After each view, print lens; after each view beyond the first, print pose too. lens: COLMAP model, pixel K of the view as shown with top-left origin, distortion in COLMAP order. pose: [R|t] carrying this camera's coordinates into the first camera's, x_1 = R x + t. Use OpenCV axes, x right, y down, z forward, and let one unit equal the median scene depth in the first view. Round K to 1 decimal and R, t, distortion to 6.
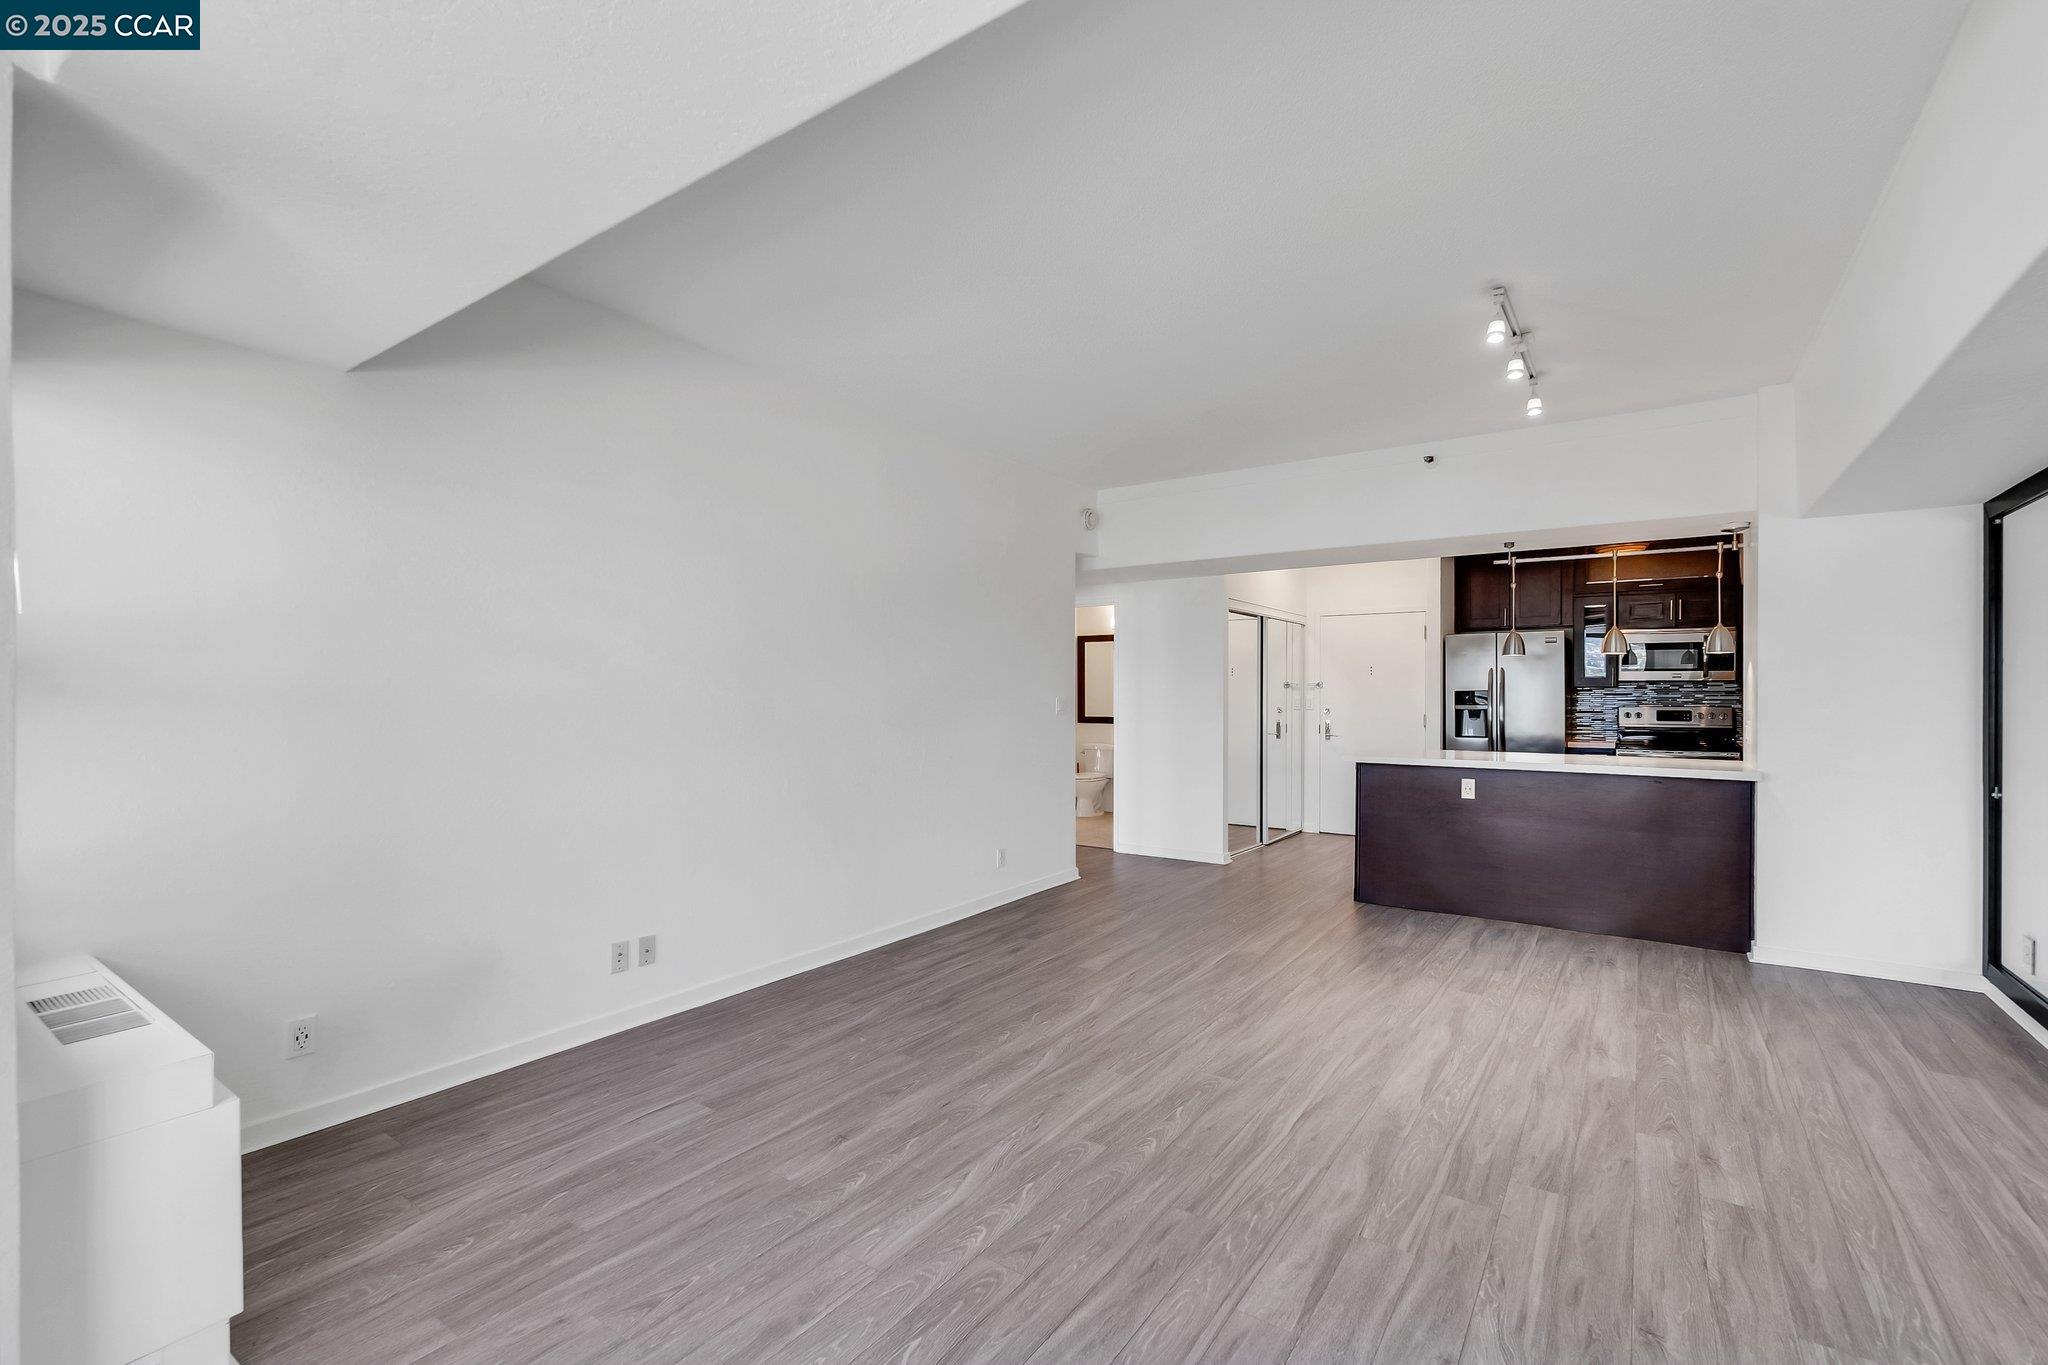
lens RADIAL K [[884.2, 0, 1038.0], [0, 884.2, 687.6], [0, 0, 1]] dist [-0.004333, -0.000409]
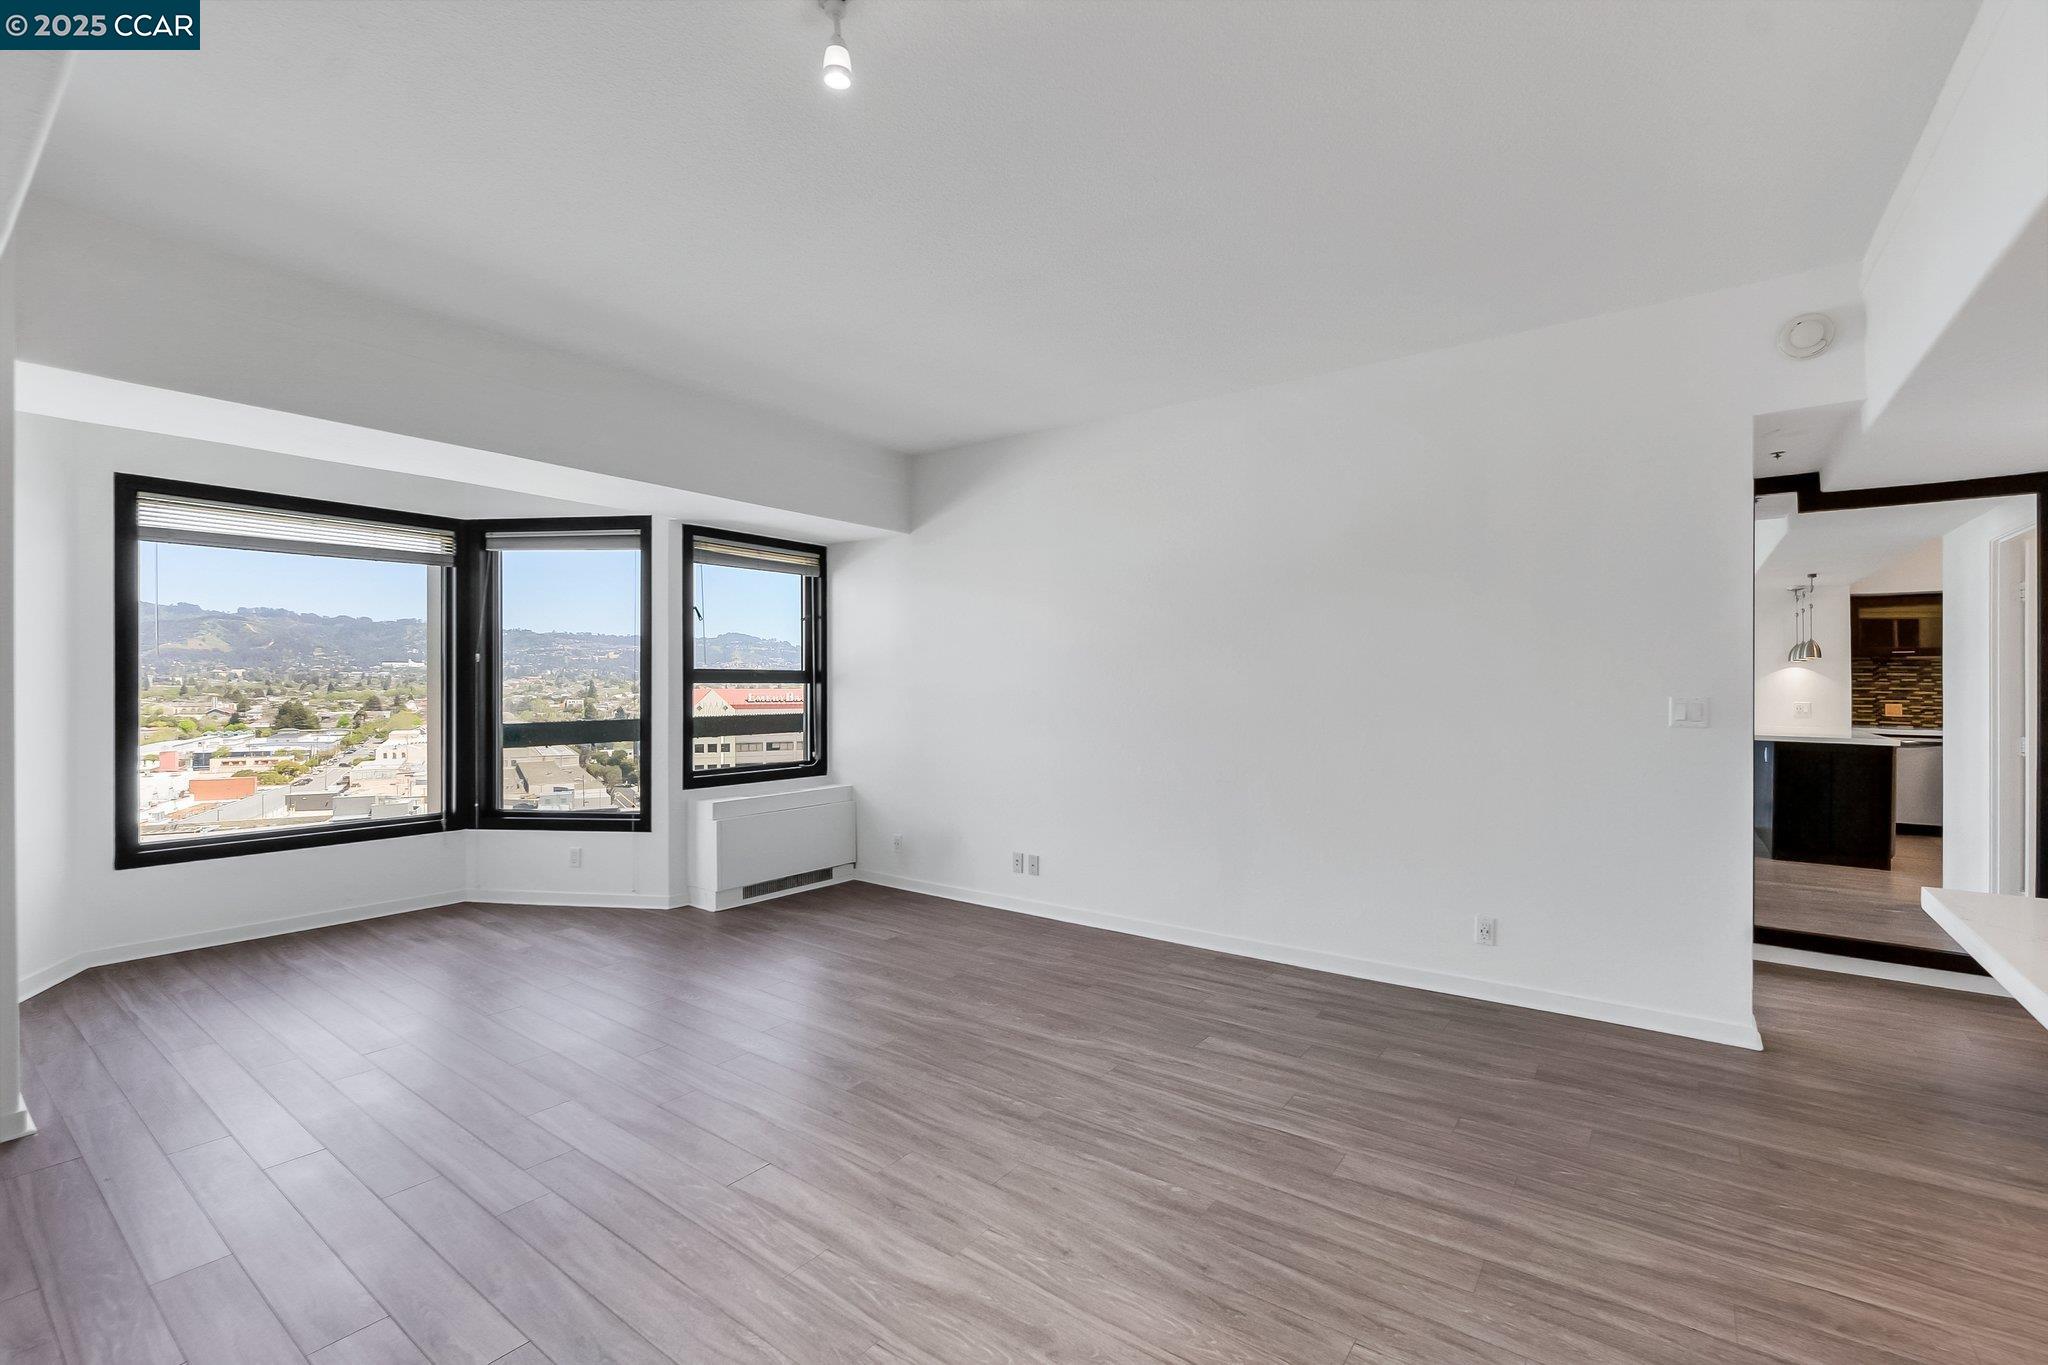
lens RADIAL K [[873.2, 0, 1036.4], [0, 873.2, 689.0], [0, 0, 1]] dist [-0.000976, -0.000082]
pose [[-0.025390, 0.003338, -0.999672, 0.822439], [0.004807, 0.999983, 0.003217, 0.003033], [0.999666, -0.004724, -0.025405, 0.866900]]
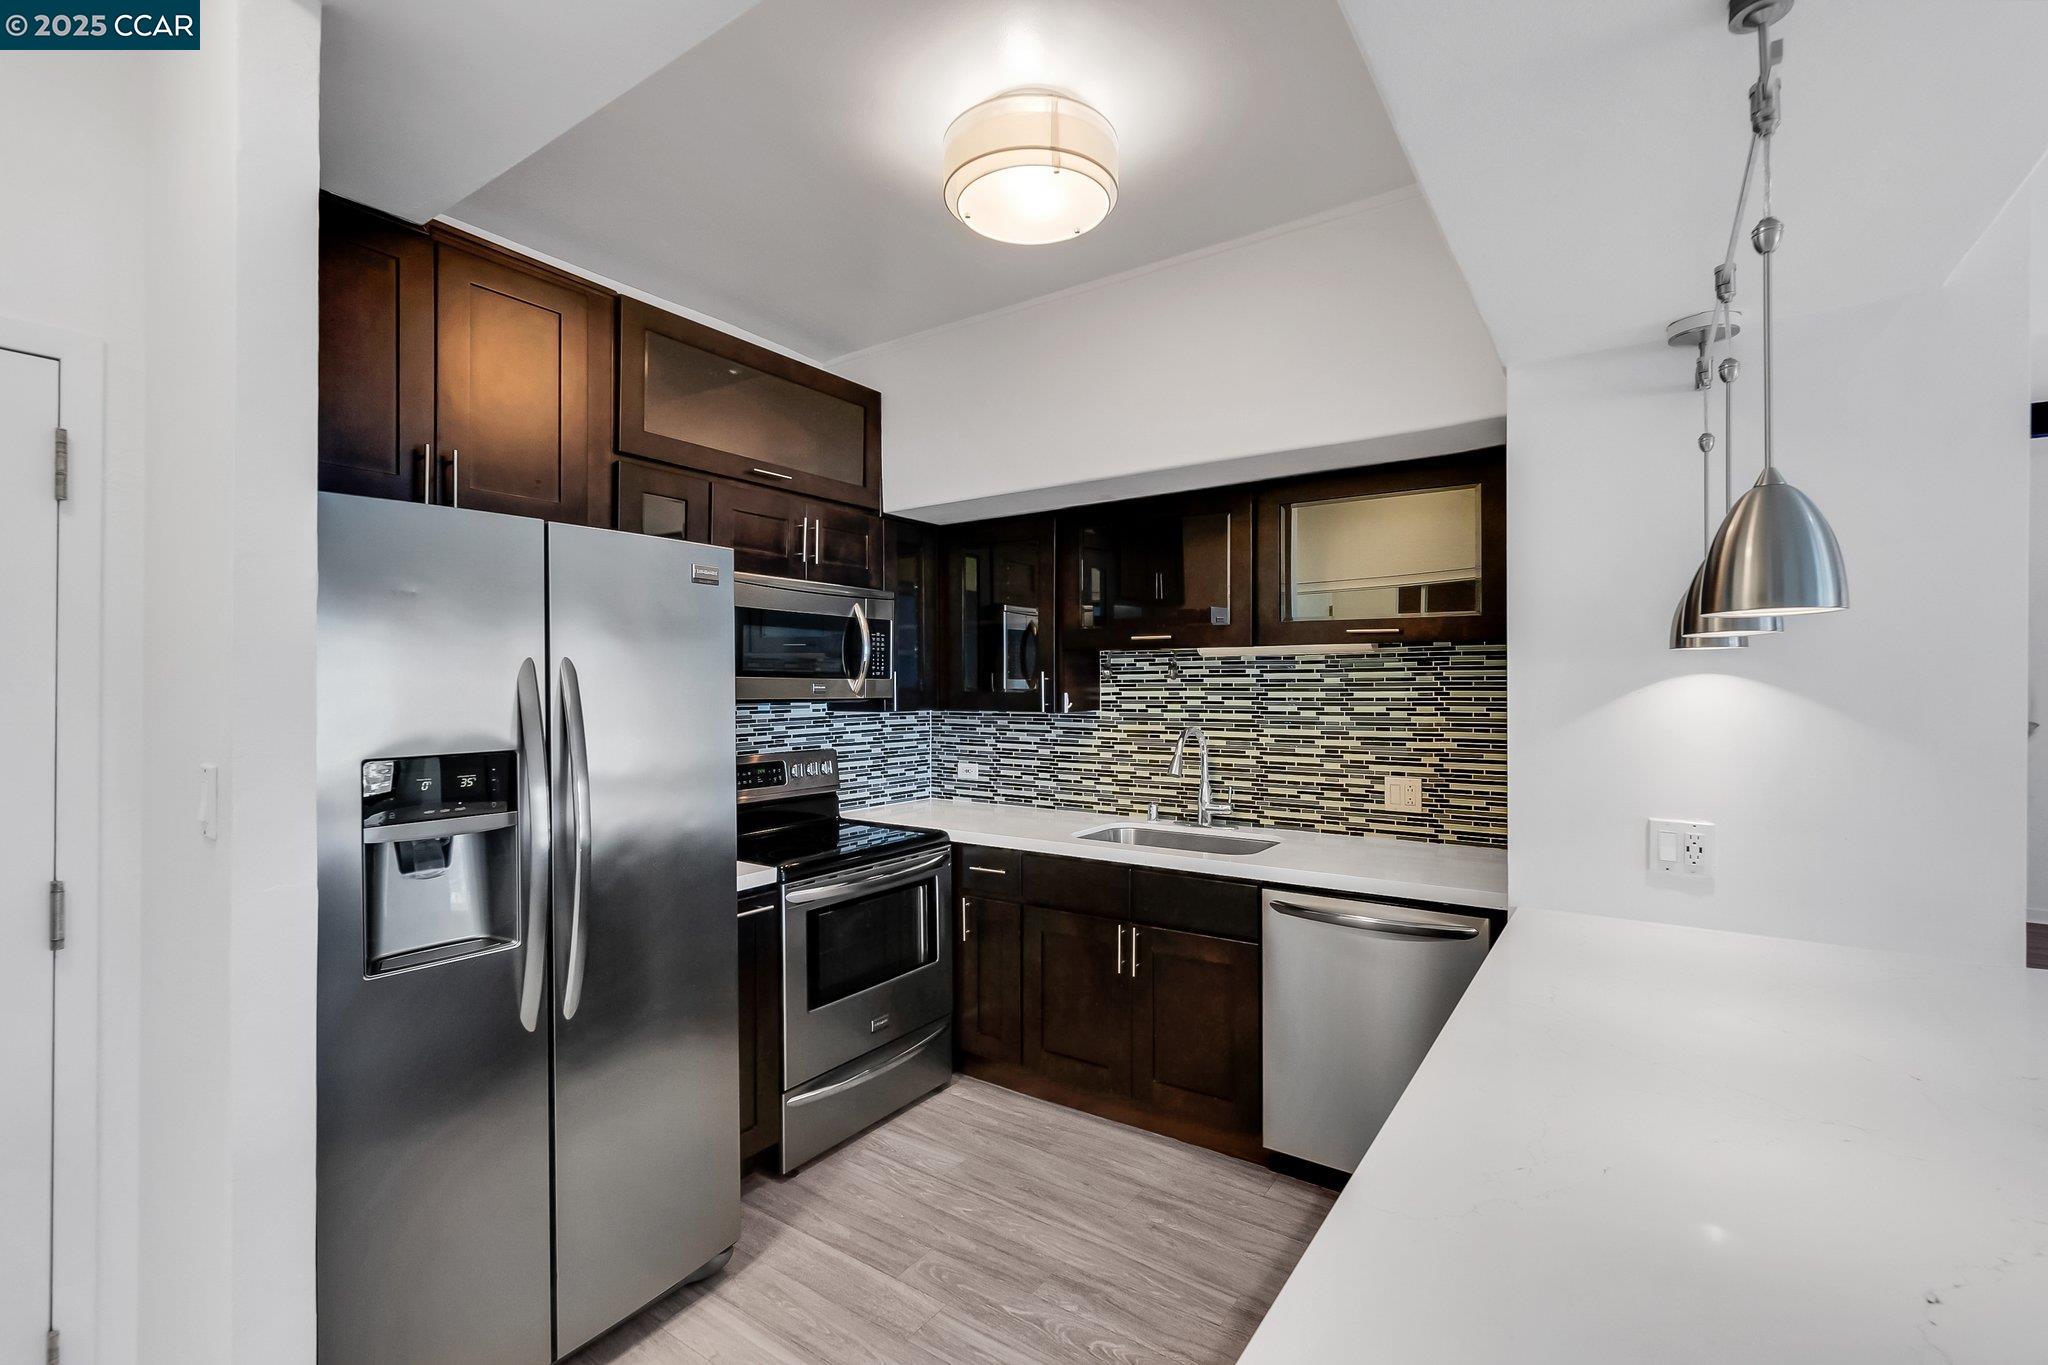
lens RADIAL K [[893.3, 0, 1031.8], [0, 893.3, 677.0], [0, 0, 1]] dist [-0.002444, -0.000344]
pose [[-0.003946, 0.005570, 0.999977, 0.436701], [-0.002824, 0.999980, -0.005581, -0.027019], [-0.999988, -0.002846, -0.003931, 1.433562]]
